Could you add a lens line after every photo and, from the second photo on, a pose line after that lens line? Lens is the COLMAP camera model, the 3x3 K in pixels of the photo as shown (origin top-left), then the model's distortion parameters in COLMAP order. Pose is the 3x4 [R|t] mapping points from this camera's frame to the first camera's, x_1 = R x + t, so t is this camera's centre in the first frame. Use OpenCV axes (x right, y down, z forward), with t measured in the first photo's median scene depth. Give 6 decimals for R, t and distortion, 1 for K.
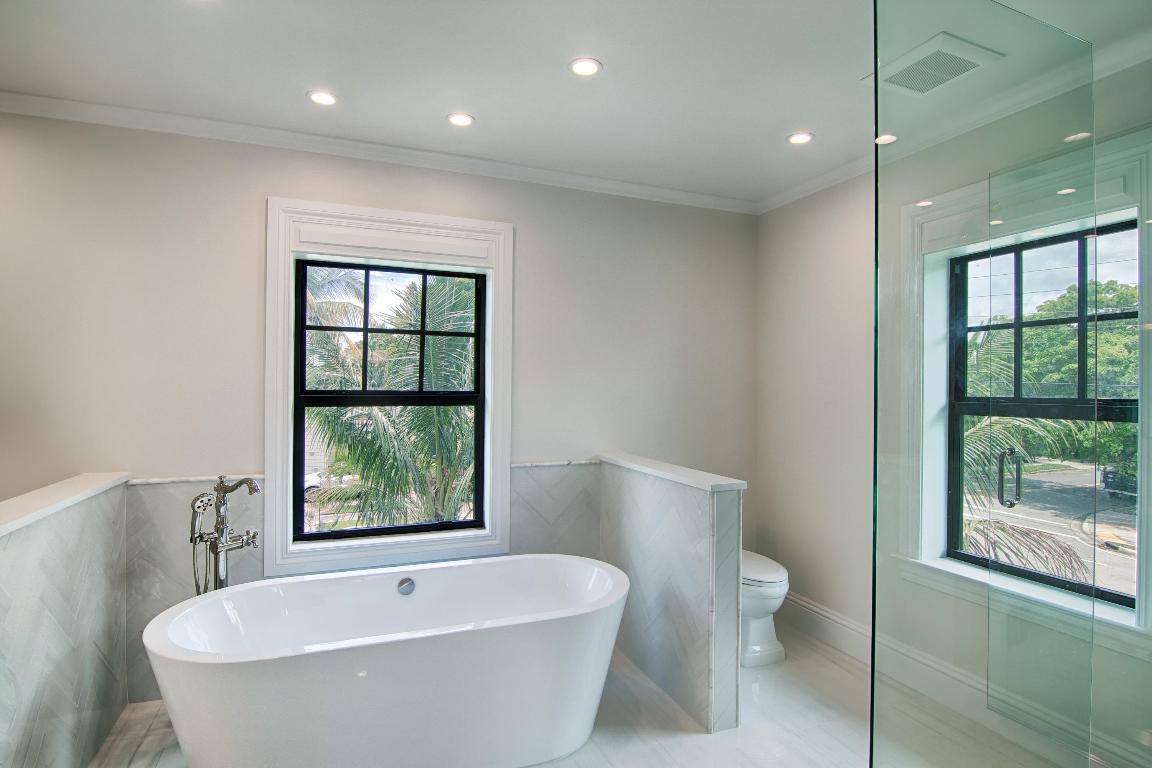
lens RADIAL K [[585.9, 0, 576.6], [0, 585.9, 382.0], [0, 0, 1]] dist [-0.005754, -0.011445]
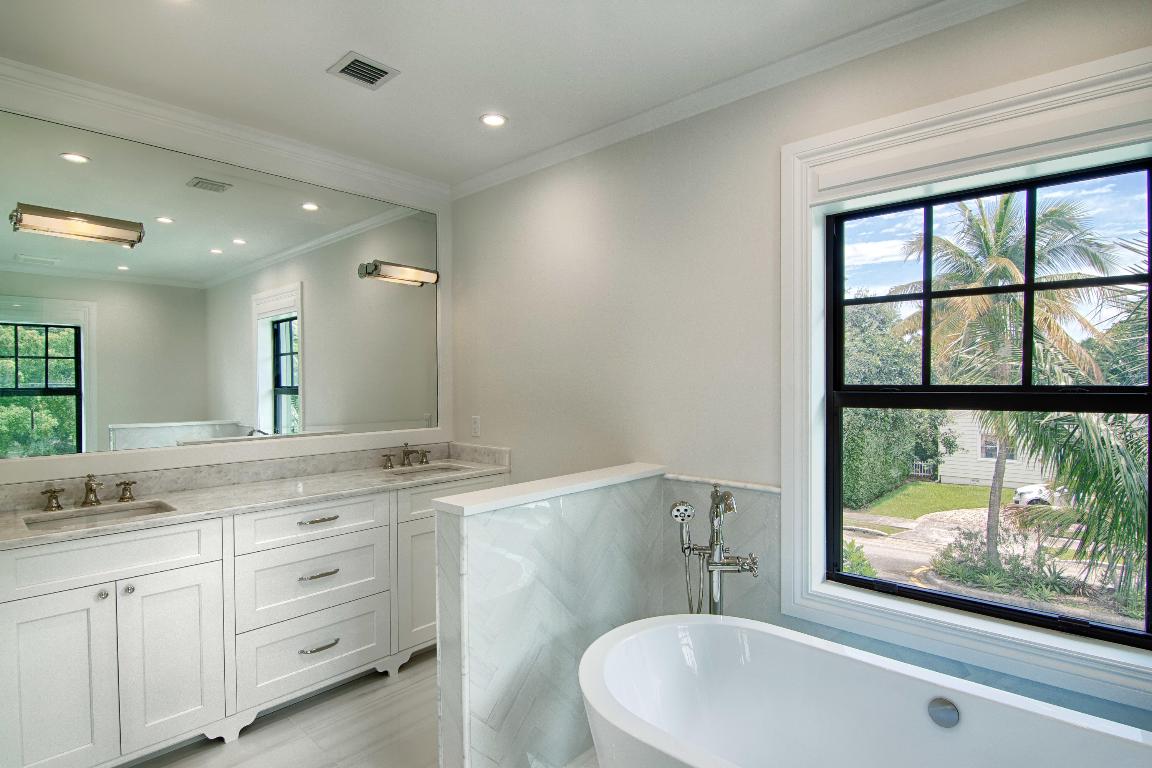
lens RADIAL K [[585.9, 0, 576.6], [0, 585.9, 382.0], [0, 0, 1]] dist [-0.005754, -0.011445]
pose [[0.441168, -0.005600, -0.897407, 0.073890], [0.013645, 0.999907, 0.000468, 0.005714], [0.897321, -0.012452, 0.441203, 0.386703]]
